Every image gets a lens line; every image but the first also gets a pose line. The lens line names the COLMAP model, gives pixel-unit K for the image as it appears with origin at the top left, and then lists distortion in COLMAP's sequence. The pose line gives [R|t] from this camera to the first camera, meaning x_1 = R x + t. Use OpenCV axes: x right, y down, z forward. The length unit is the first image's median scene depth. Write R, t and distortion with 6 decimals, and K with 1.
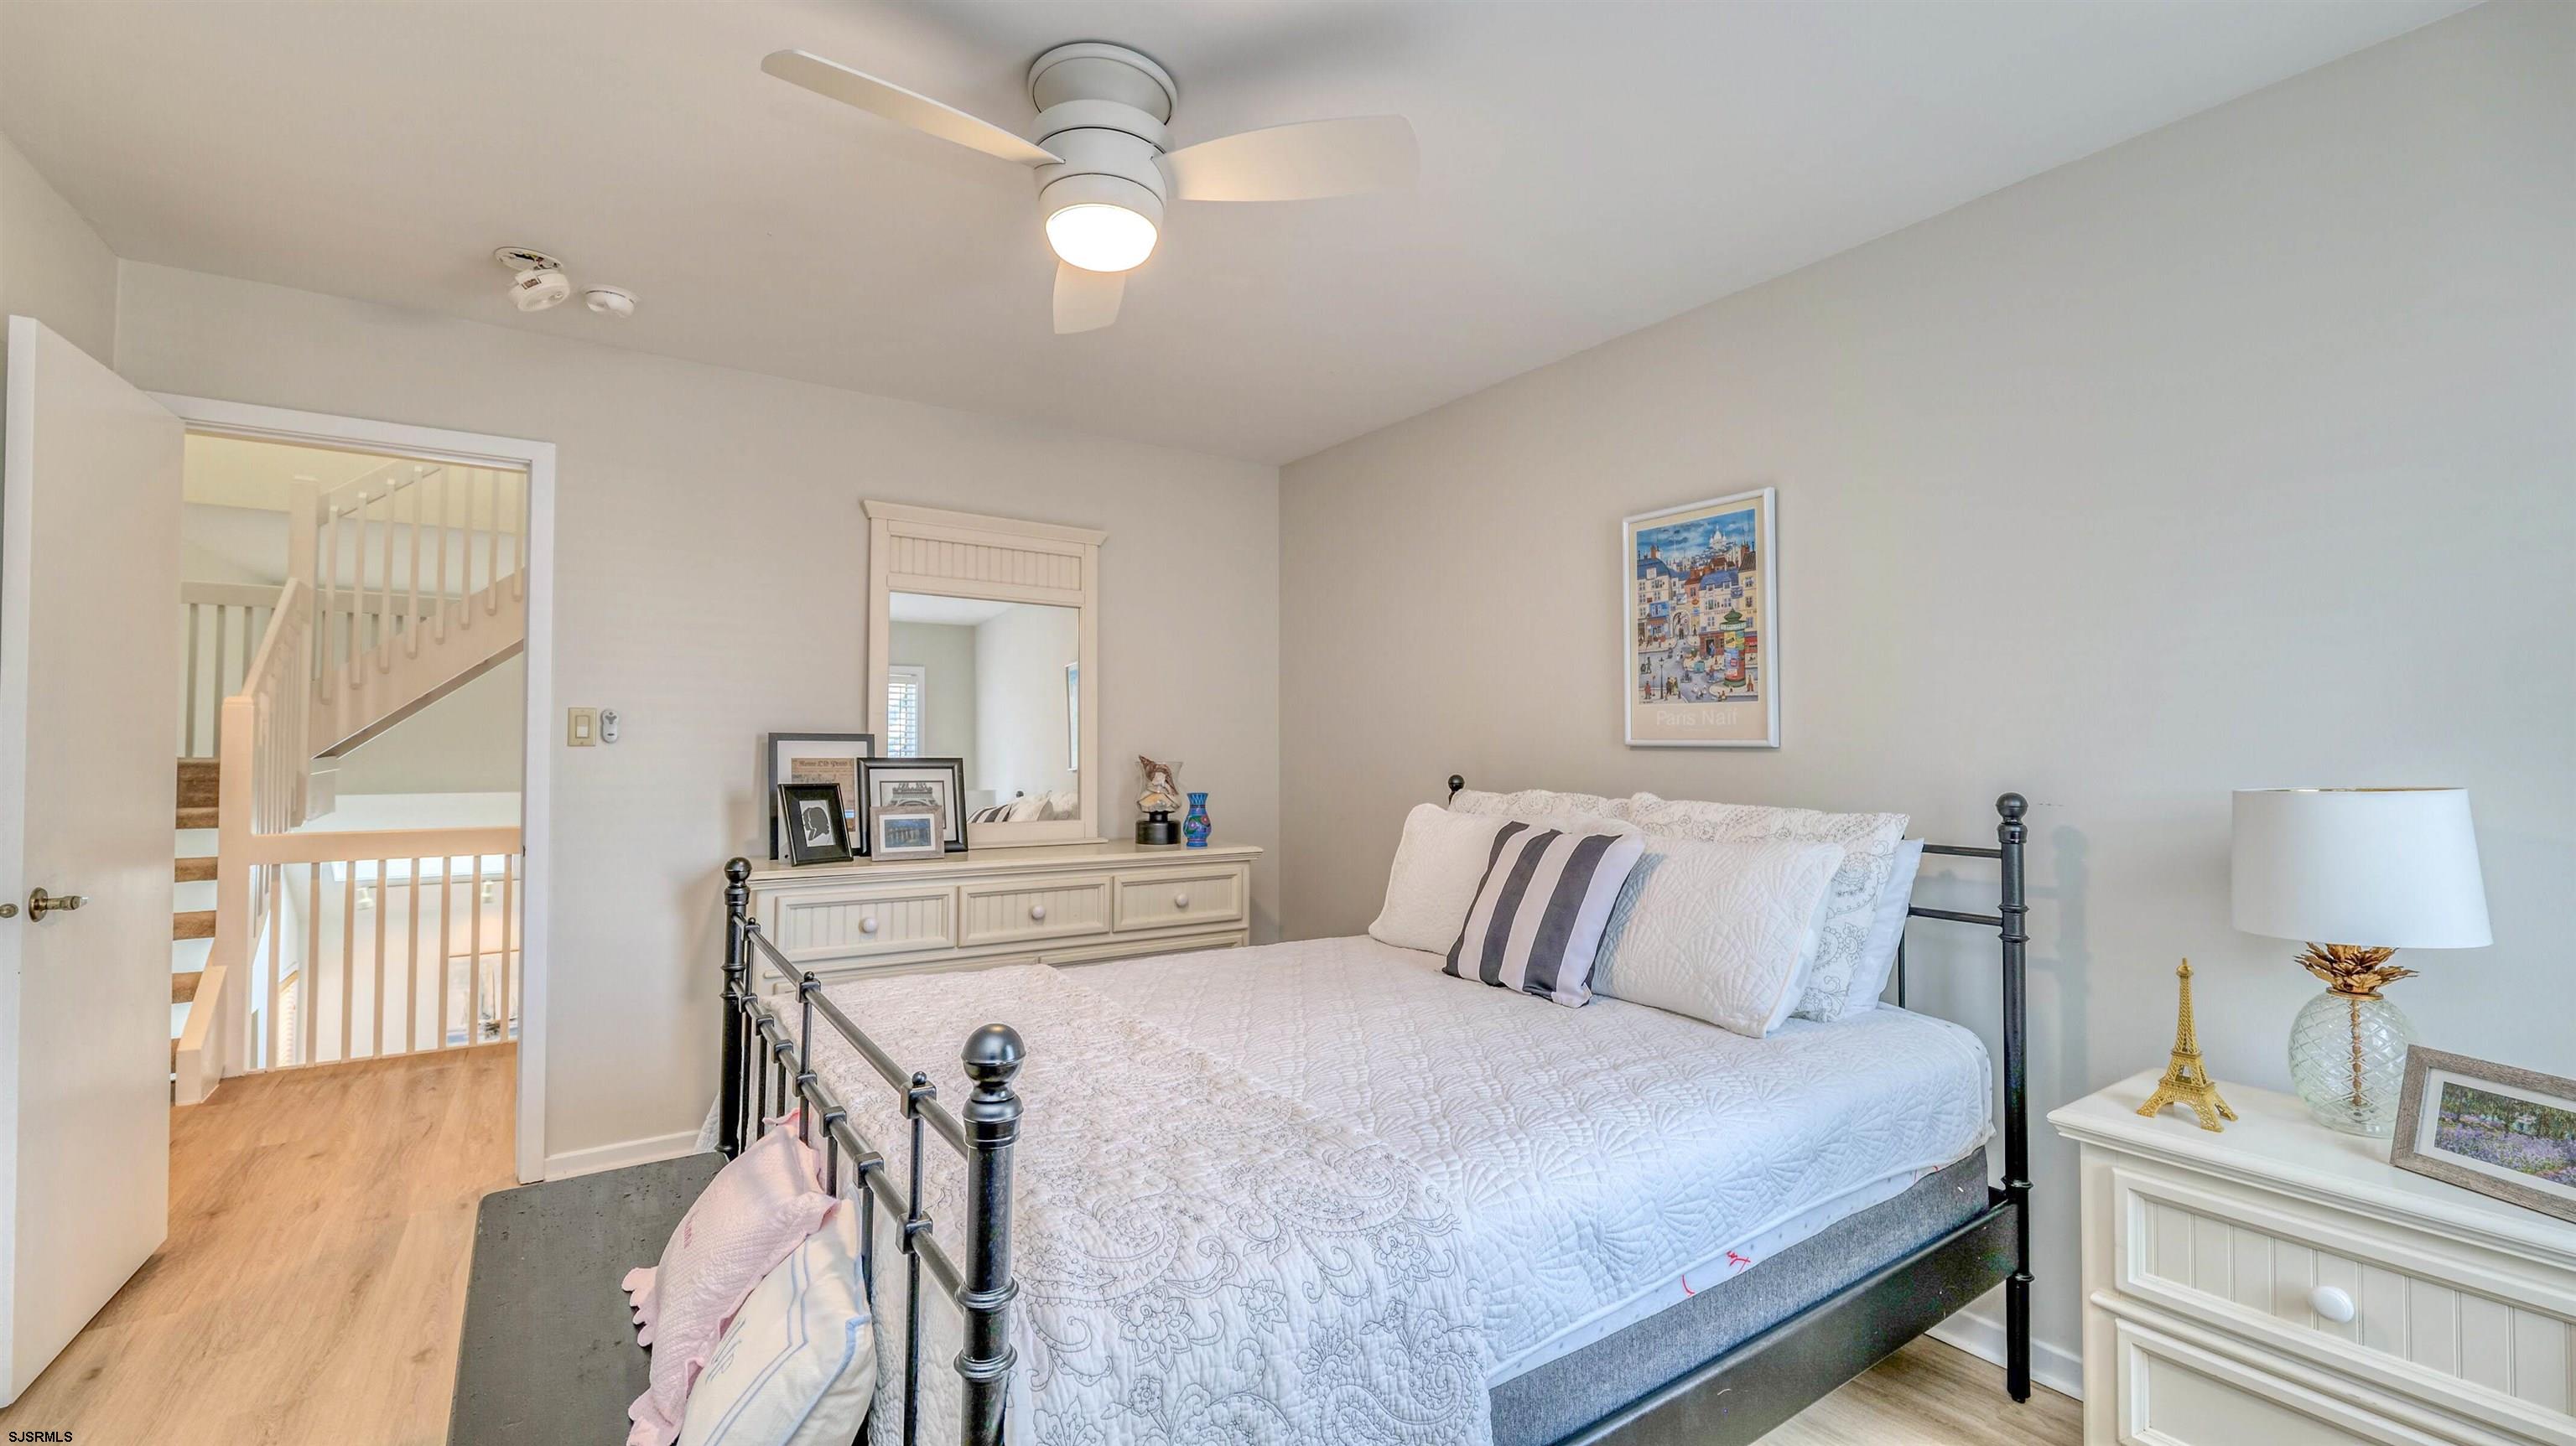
lens RADIAL K [[1044.0, 0, 1295.5], [0, 1044.0, 717.5], [0, 0, 1]] dist [-0.015900, 0.002198]
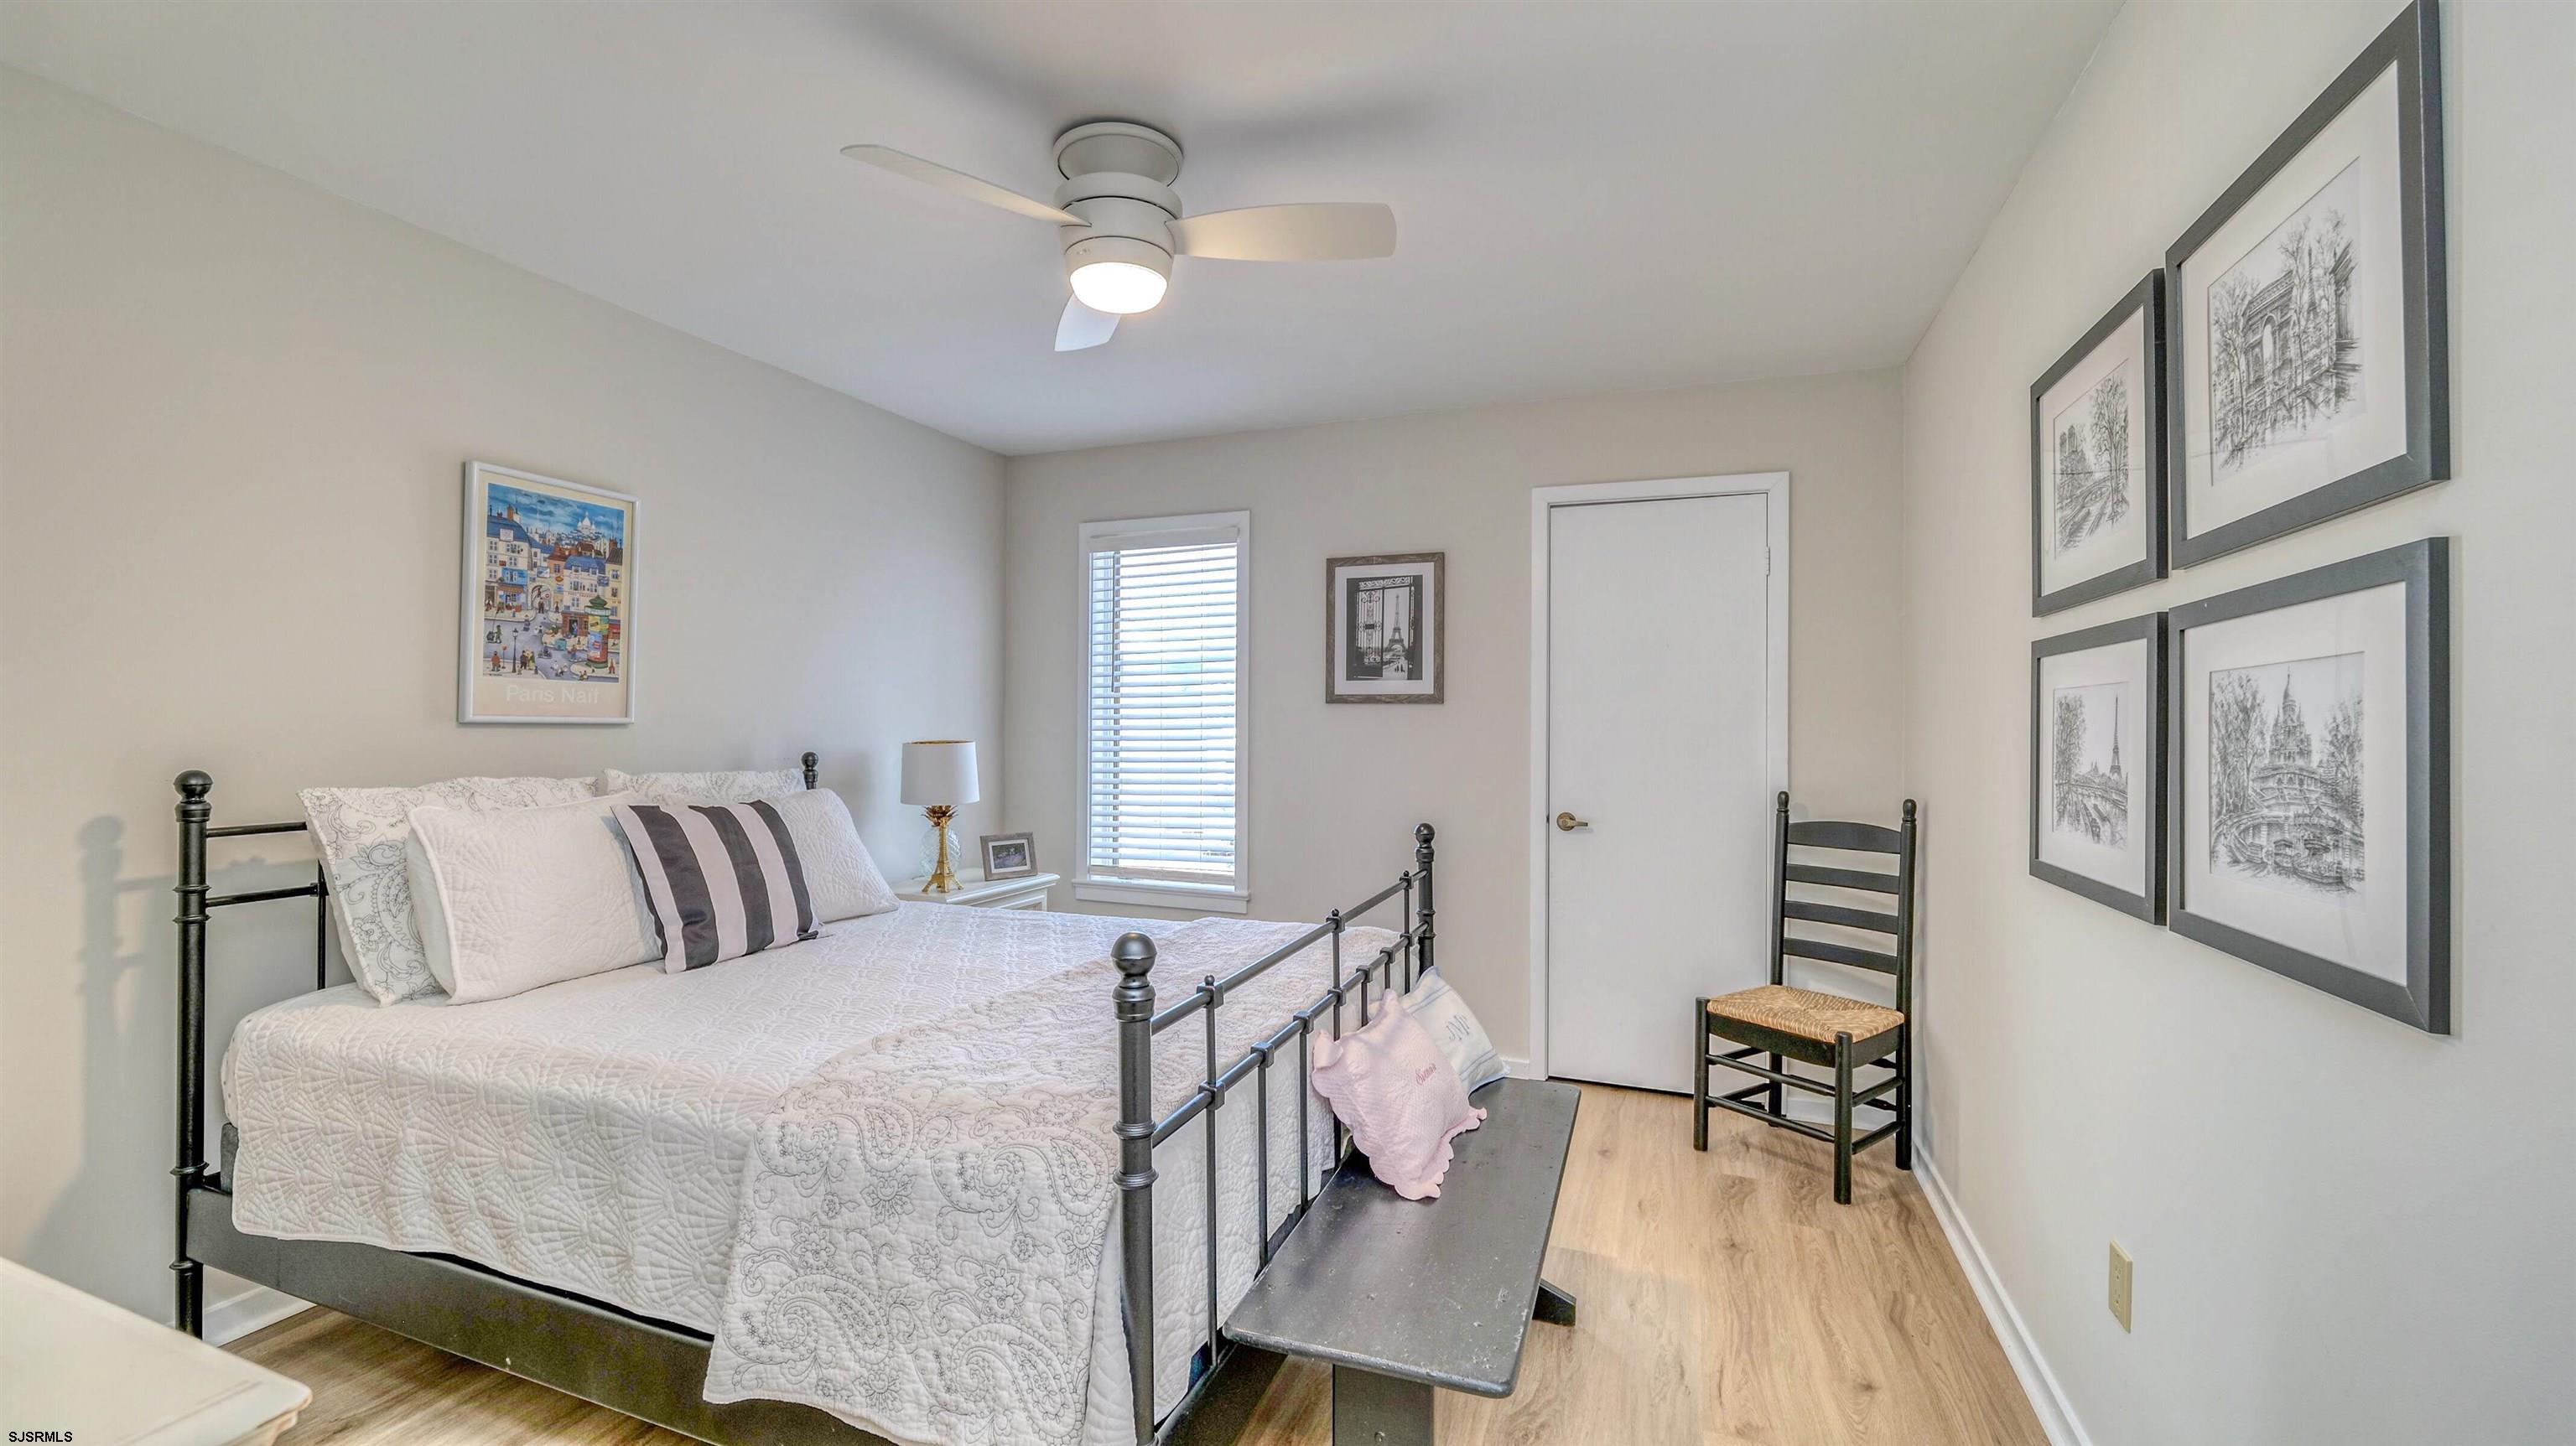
lens RADIAL K [[1044.0, 0, 1291.3], [0, 1044.0, 715.9], [0, 0, 1]] dist [-0.015900, 0.002198]
pose [[-0.568638, 0.000537, 0.822588, -0.837091], [-0.029529, 0.999342, -0.021065, 0.020679], [-0.822058, -0.036268, -0.568248, 0.984929]]
